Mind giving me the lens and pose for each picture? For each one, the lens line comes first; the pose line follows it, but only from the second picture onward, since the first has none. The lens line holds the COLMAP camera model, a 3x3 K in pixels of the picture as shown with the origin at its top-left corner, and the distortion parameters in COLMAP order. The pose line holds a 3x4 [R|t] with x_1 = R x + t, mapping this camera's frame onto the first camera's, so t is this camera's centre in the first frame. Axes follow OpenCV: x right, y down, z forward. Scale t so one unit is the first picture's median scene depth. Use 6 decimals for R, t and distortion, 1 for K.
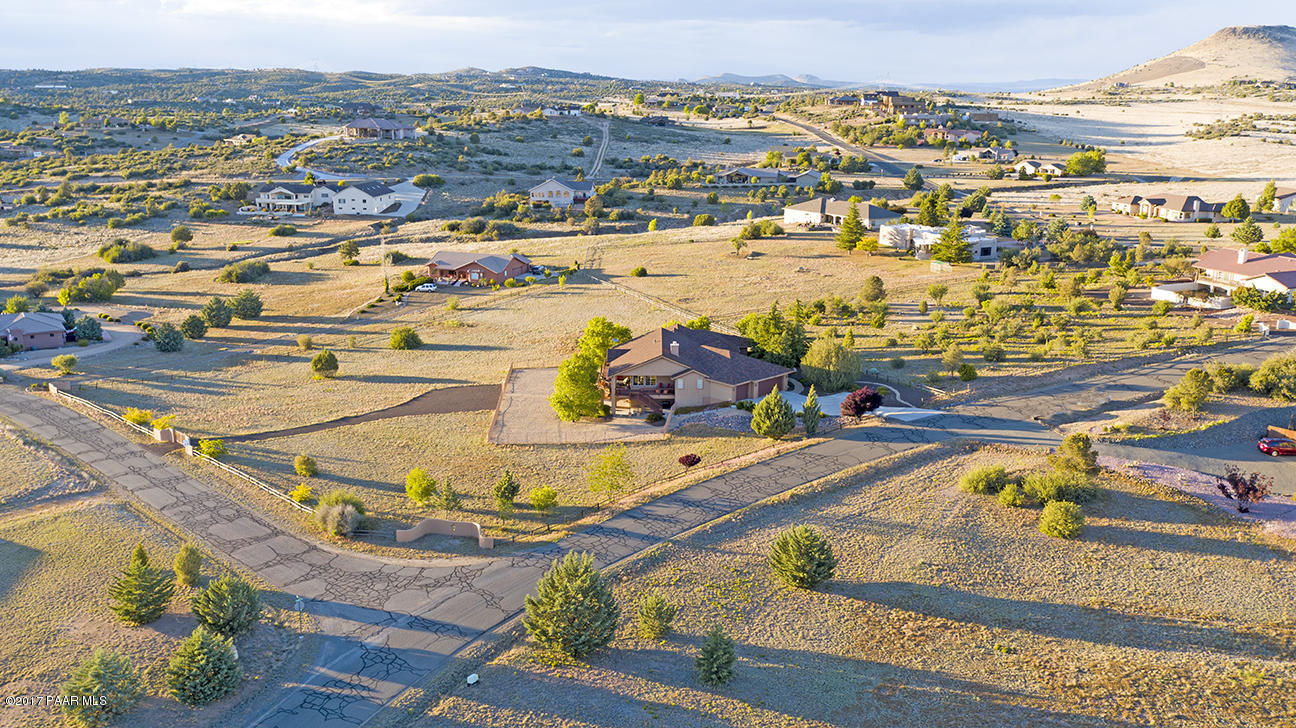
lens RADIAL K [[1143.2, 0, 648.2], [0, 1143.2, 375.1], [0, 0, 1]] dist [0.020779, 0.005858]
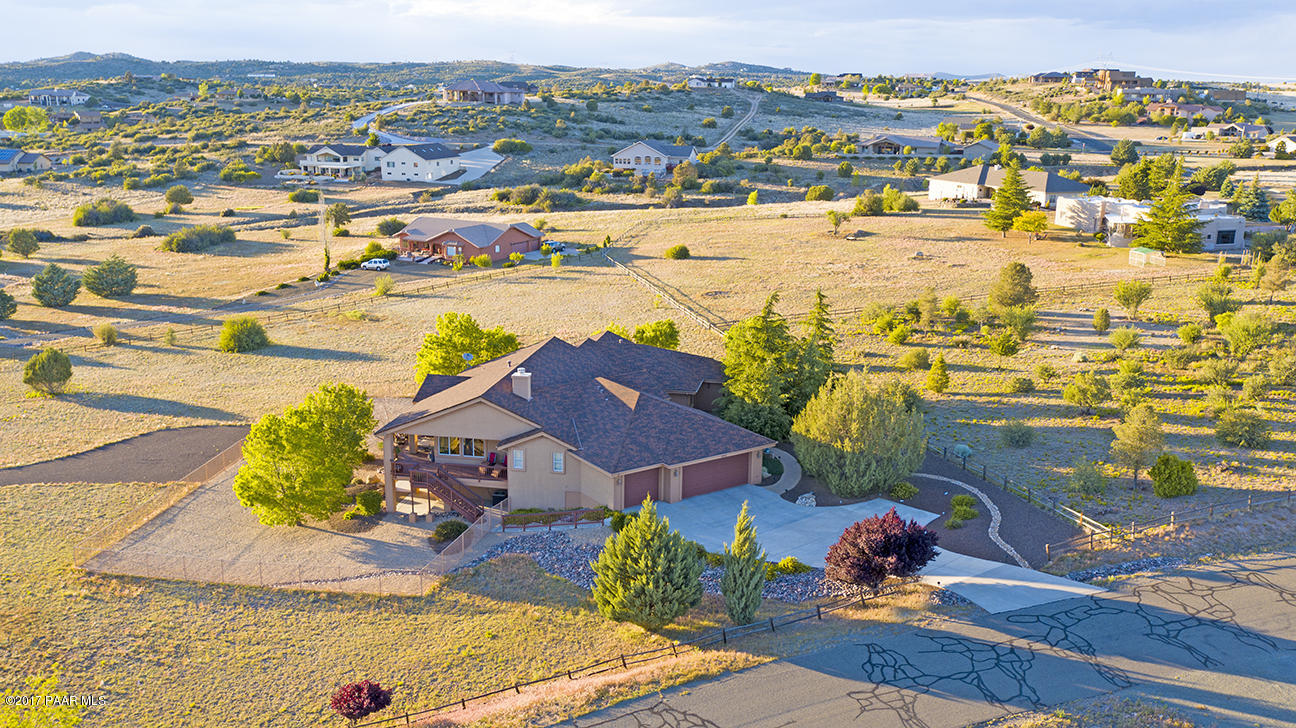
lens RADIAL K [[1143.2, 0, 648.6], [0, 1143.2, 361.6], [0, 0, 1]] dist [0.020779, 0.005858]
pose [[0.984146, 0.048641, -0.170558, 0.073290], [-0.050822, 0.998672, -0.008439, -0.014371], [0.169921, 0.016974, 0.985312, 0.253717]]
